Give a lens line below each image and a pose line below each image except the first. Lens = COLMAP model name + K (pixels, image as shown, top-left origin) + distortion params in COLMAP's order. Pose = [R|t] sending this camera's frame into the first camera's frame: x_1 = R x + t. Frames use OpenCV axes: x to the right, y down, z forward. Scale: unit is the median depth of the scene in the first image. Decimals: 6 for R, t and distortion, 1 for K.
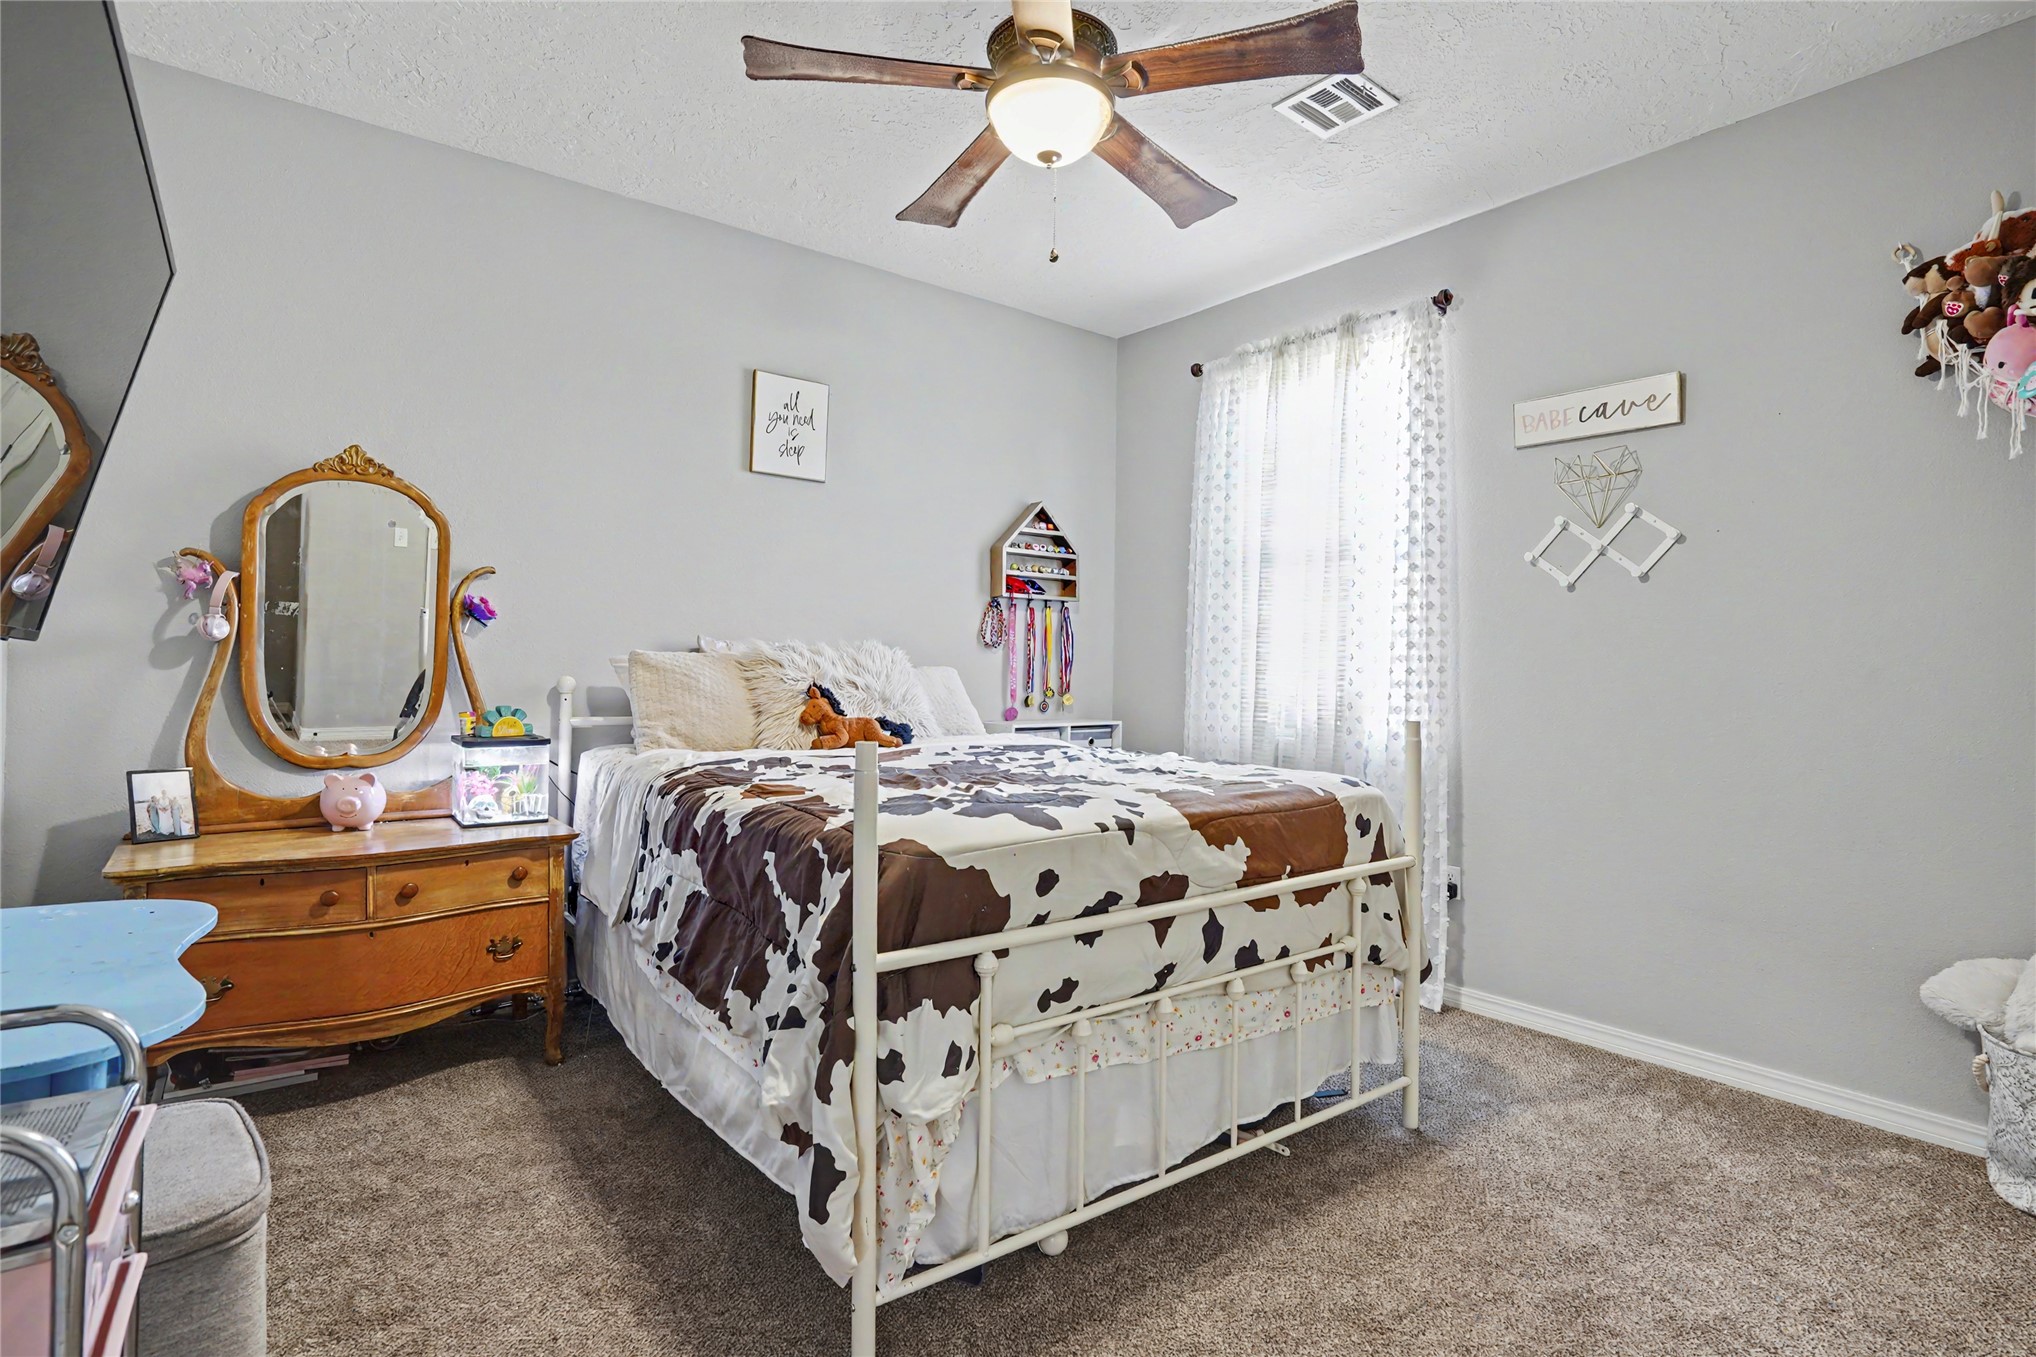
lens RADIAL K [[971.8, 0, 1019.2], [0, 971.8, 692.5], [0, 0, 1]] dist [-0.063518, 0.026428]
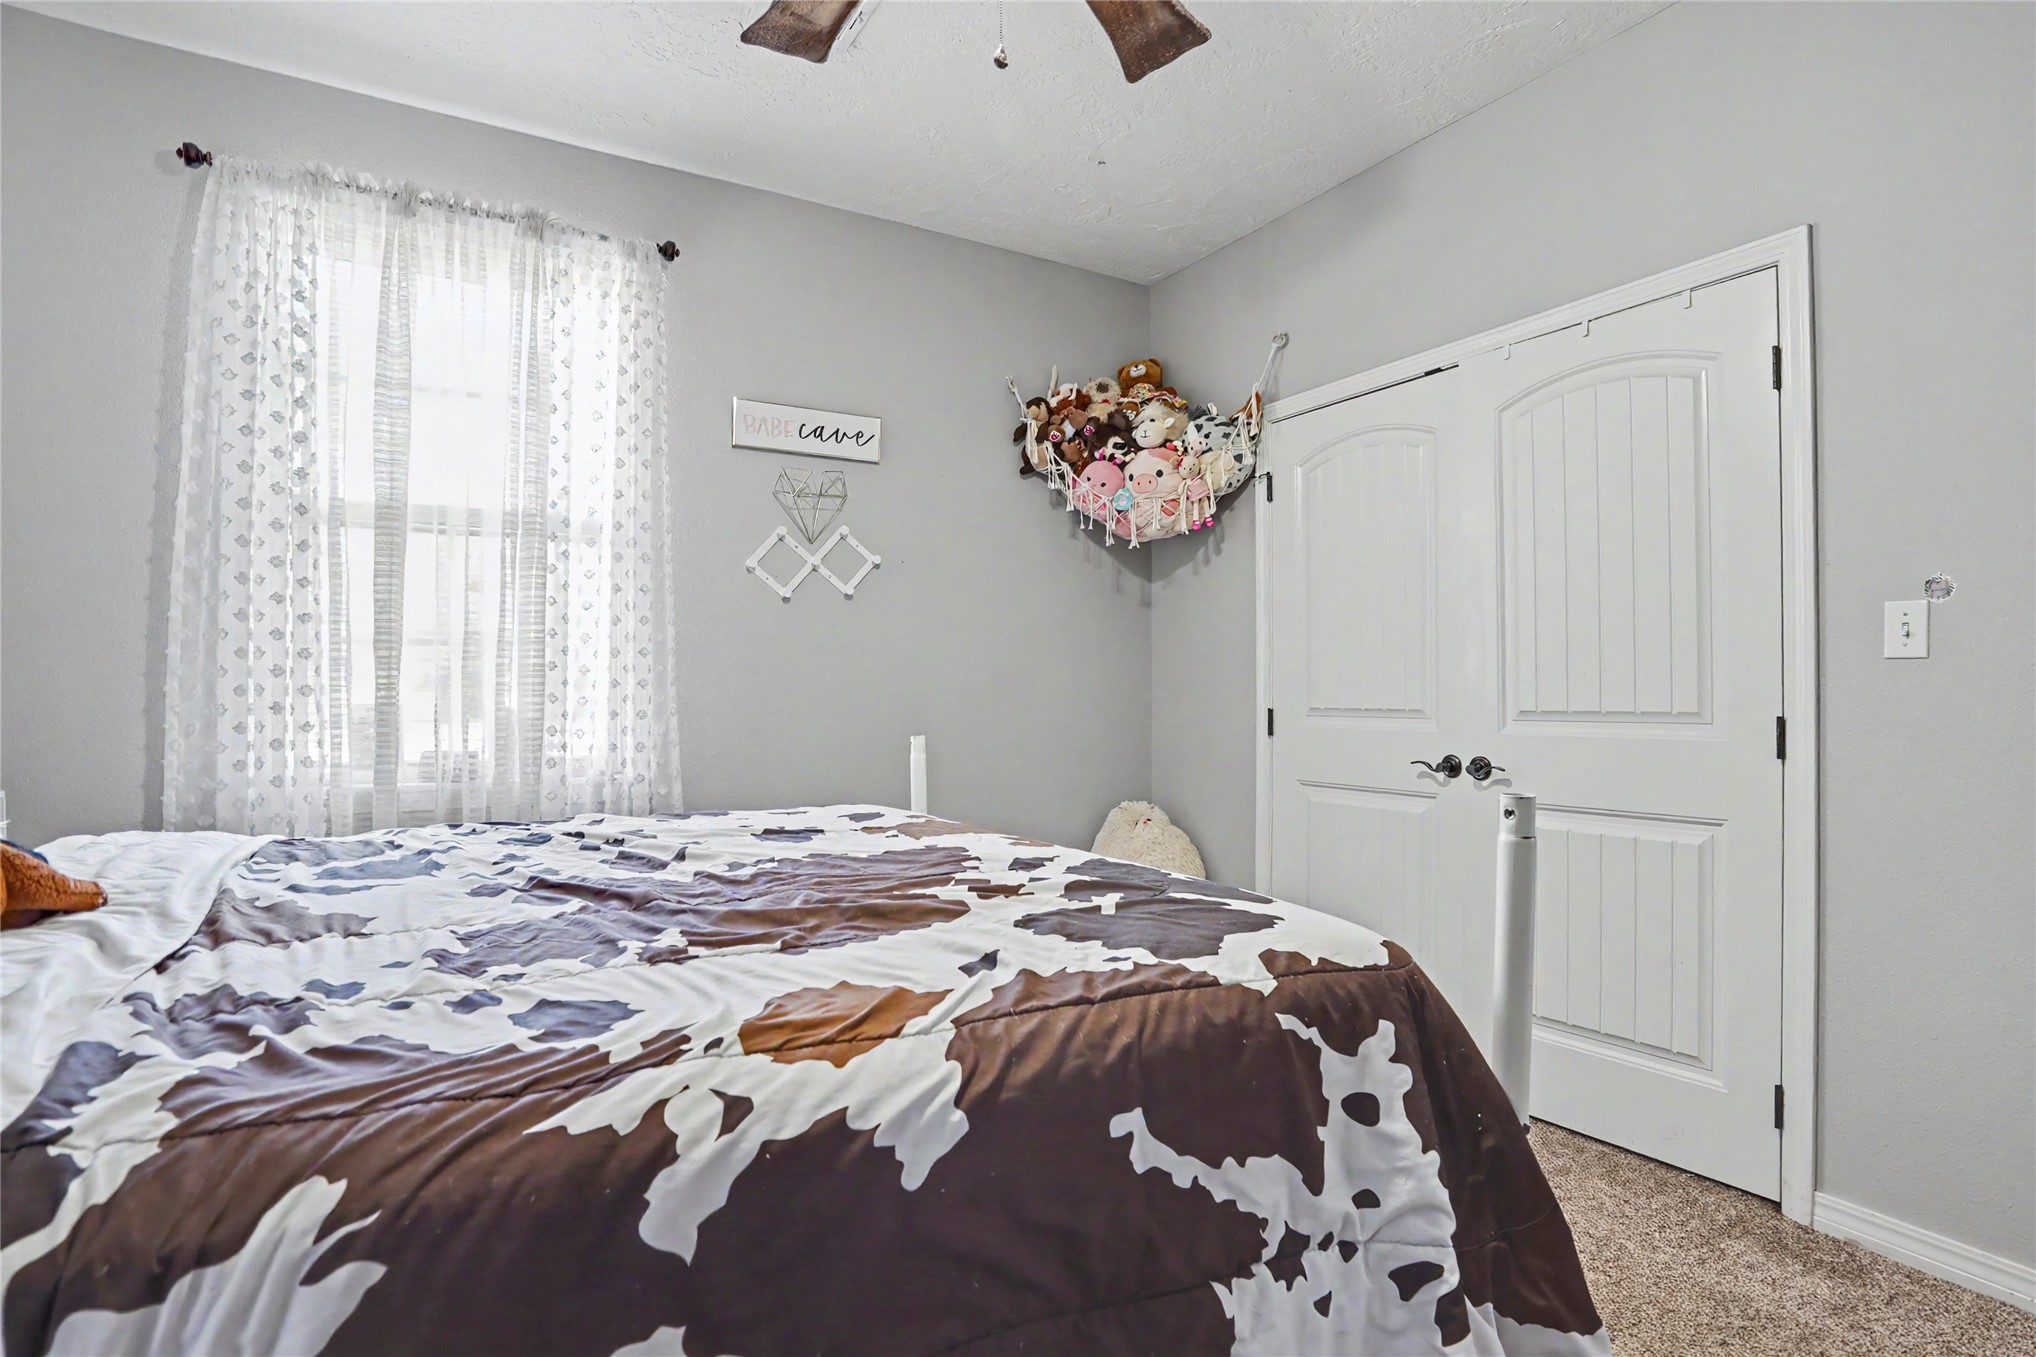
lens RADIAL K [[1017.1, 0, 1018.0], [0, 1017.1, 678.5], [0, 0, 1]] dist [-0.032002, 0.010260]
pose [[0.145090, -0.001173, 0.989418, -0.451473], [0.030316, 0.999535, -0.003260, -0.016769], [-0.988954, 0.030468, 0.145059, 0.624235]]
